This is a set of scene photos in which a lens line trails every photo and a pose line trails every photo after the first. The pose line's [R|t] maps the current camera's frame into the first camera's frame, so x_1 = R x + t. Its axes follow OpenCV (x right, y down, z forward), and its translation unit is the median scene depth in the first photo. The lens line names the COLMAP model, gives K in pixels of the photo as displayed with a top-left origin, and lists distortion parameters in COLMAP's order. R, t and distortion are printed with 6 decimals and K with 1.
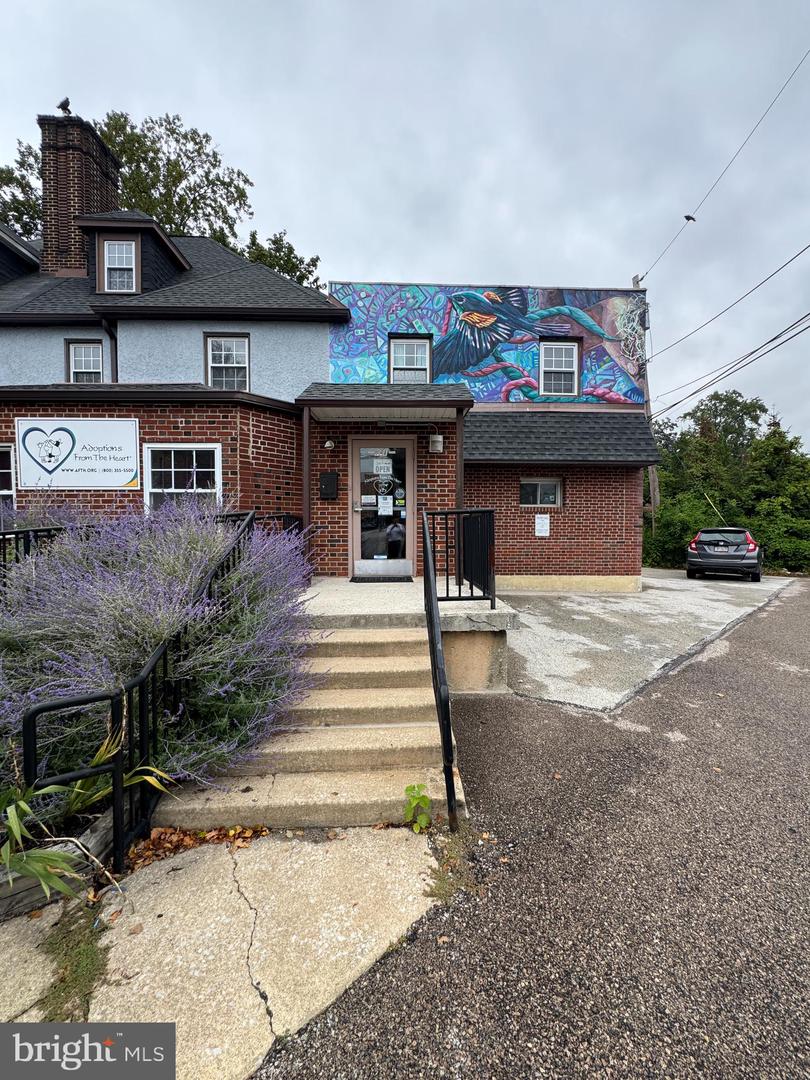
lens RADIAL K [[431.4, 0, 406.5], [0, 431.4, 538.8], [0, 0, 1]] dist [-0.002723, 0.000674]
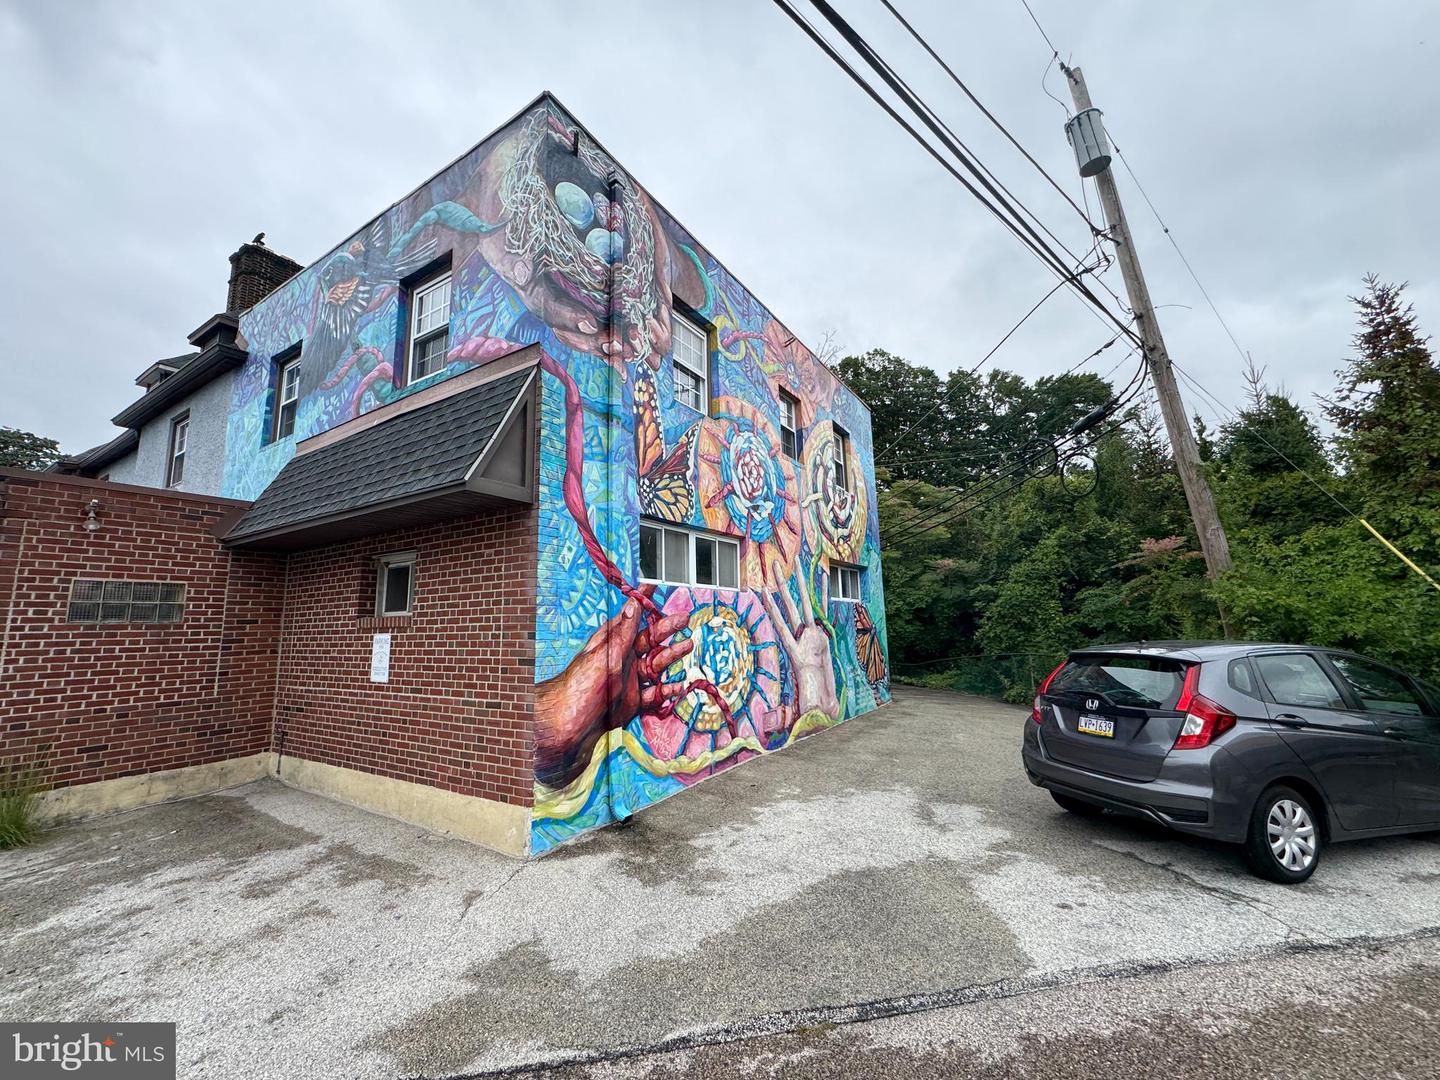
lens RADIAL K [[575.2, 0, 717.2], [0, 575.2, 536.9], [0, 0, 1]] dist [-0.002723, 0.000674]
pose [[0.832261, -0.108083, -0.543747, 0.972701], [0.014710, 0.984771, -0.173232, -0.047822], [0.554189, 0.136175, 0.821176, 0.699658]]
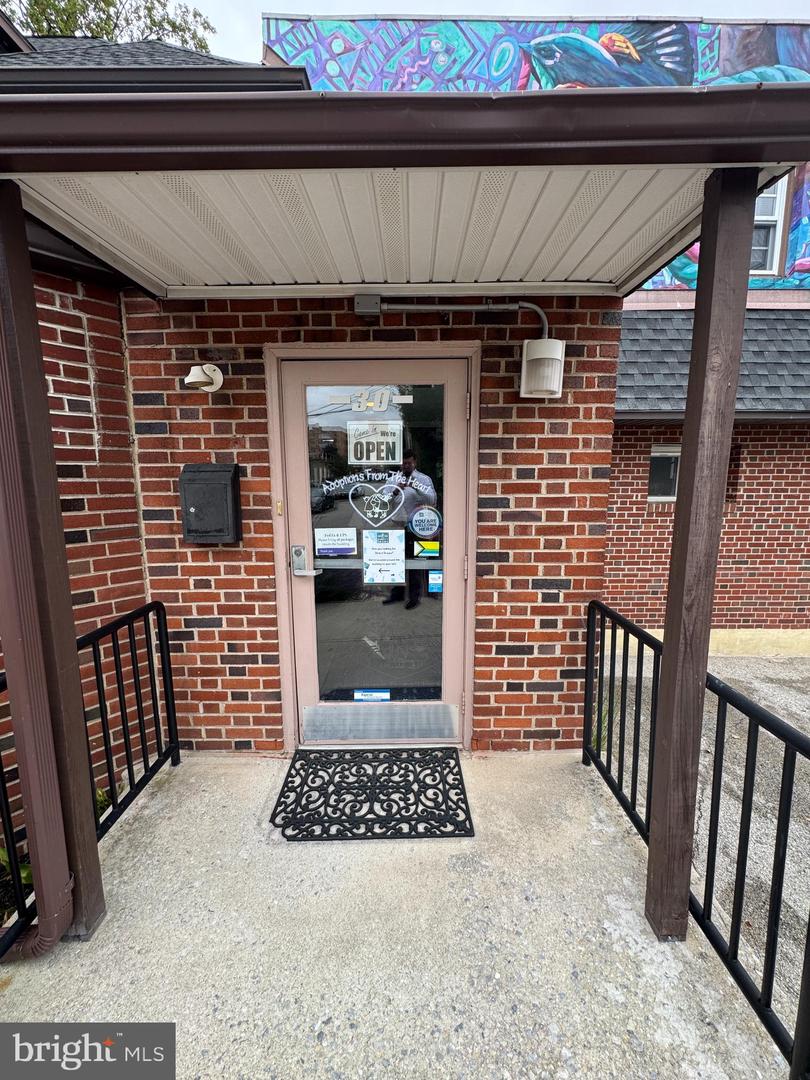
lens RADIAL K [[431.4, 0, 407.3], [0, 431.4, 538.7], [0, 0, 1]] dist [-0.002723, 0.000674]
pose [[0.999684, -0.001592, -0.025087, -0.015753], [0.004595, 0.992747, 0.120131, -0.097405], [0.024713, -0.120208, 0.992441, 0.479593]]
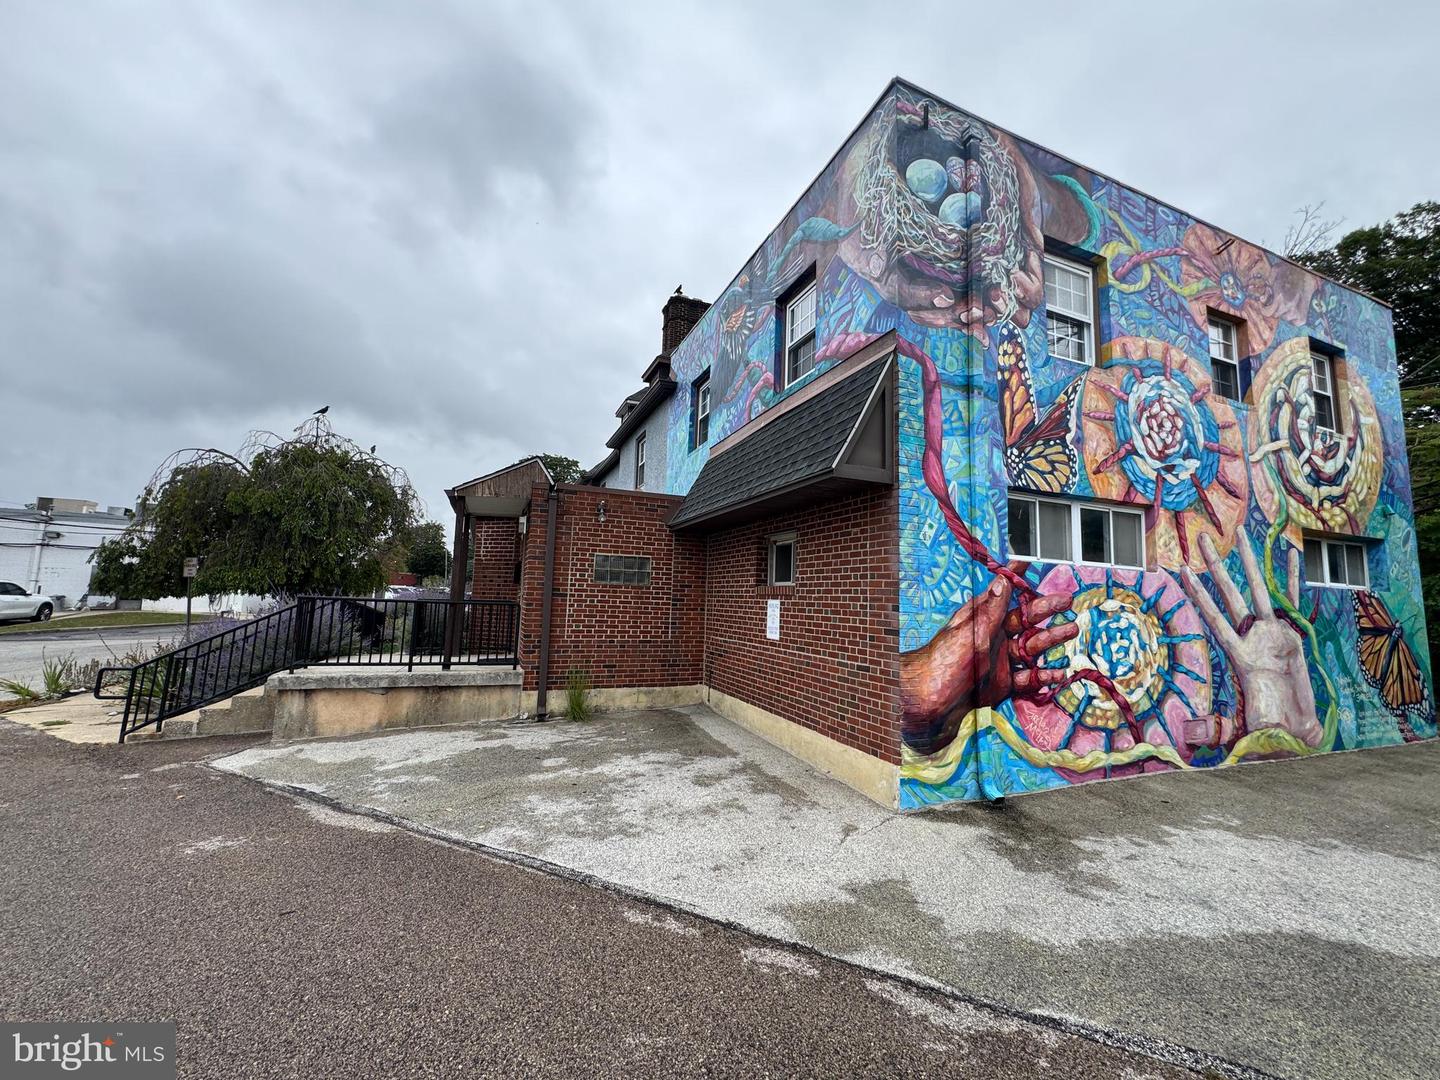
lens RADIAL K [[575.2, 0, 714.1], [0, 575.2, 536.4], [0, 0, 1]] dist [-0.002723, 0.000674]
pose [[0.351578, -0.095587, -0.931266, 1.002560], [-0.051173, 0.991324, -0.121071, -0.044777], [0.934759, 0.090221, 0.343637, 0.684731]]
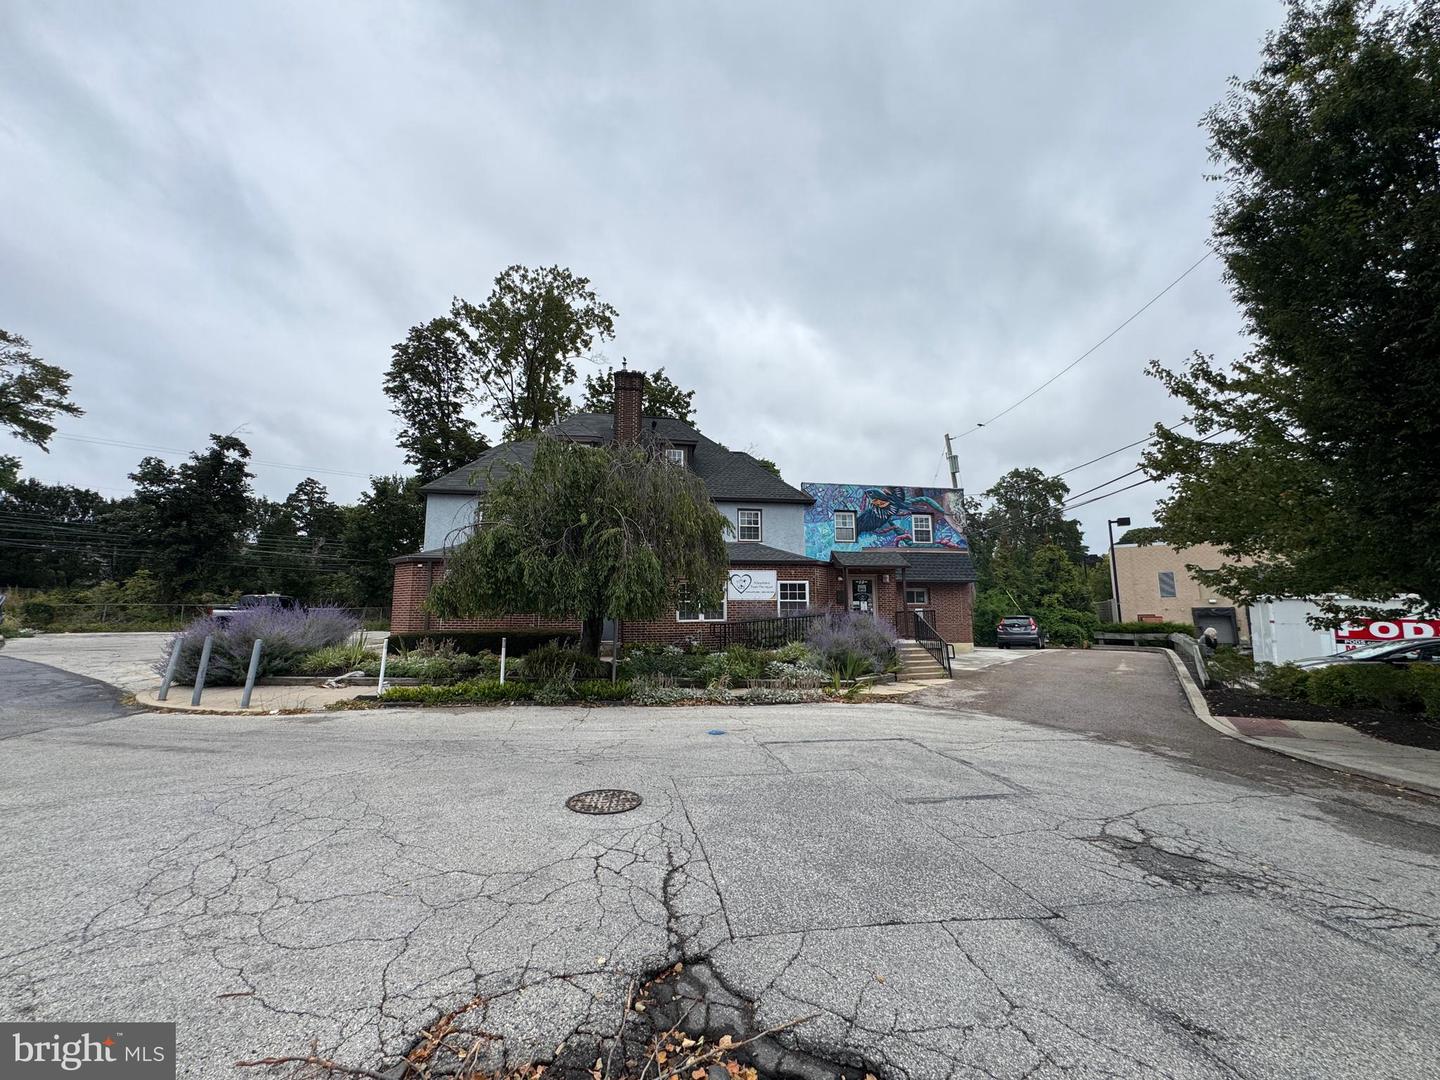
lens RADIAL K [[575.2, 0, 716.6], [0, 575.2, 534.7], [0, 0, 1]] dist [-0.002723, 0.000674]
pose [[0.992831, 0.013329, 0.118778, -0.833585], [0.006700, 0.985994, -0.166645, 0.034925], [-0.119335, 0.166246, 0.978837, -1.333322]]
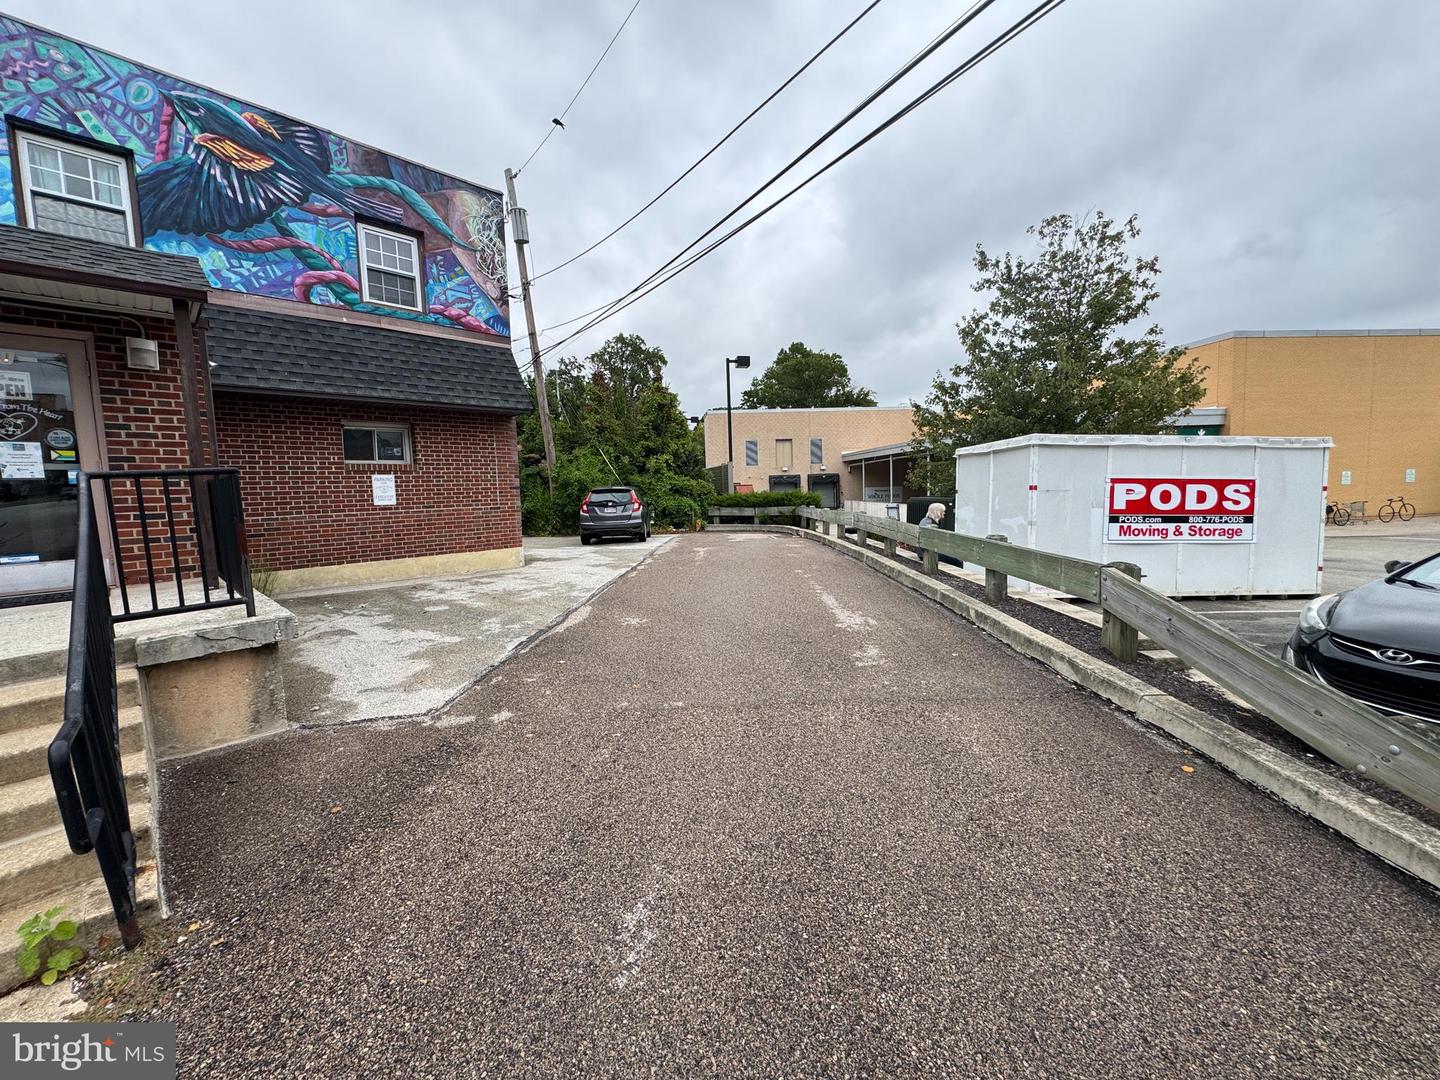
lens RADIAL K [[575.2, 0, 721.2], [0, 575.2, 535.5], [0, 0, 1]] dist [-0.002723, 0.000674]
pose [[0.714834, -0.082955, 0.694356, 0.049013], [0.047006, 0.996393, 0.070647, 0.003150], [-0.697712, -0.017862, 0.716155, -0.069483]]
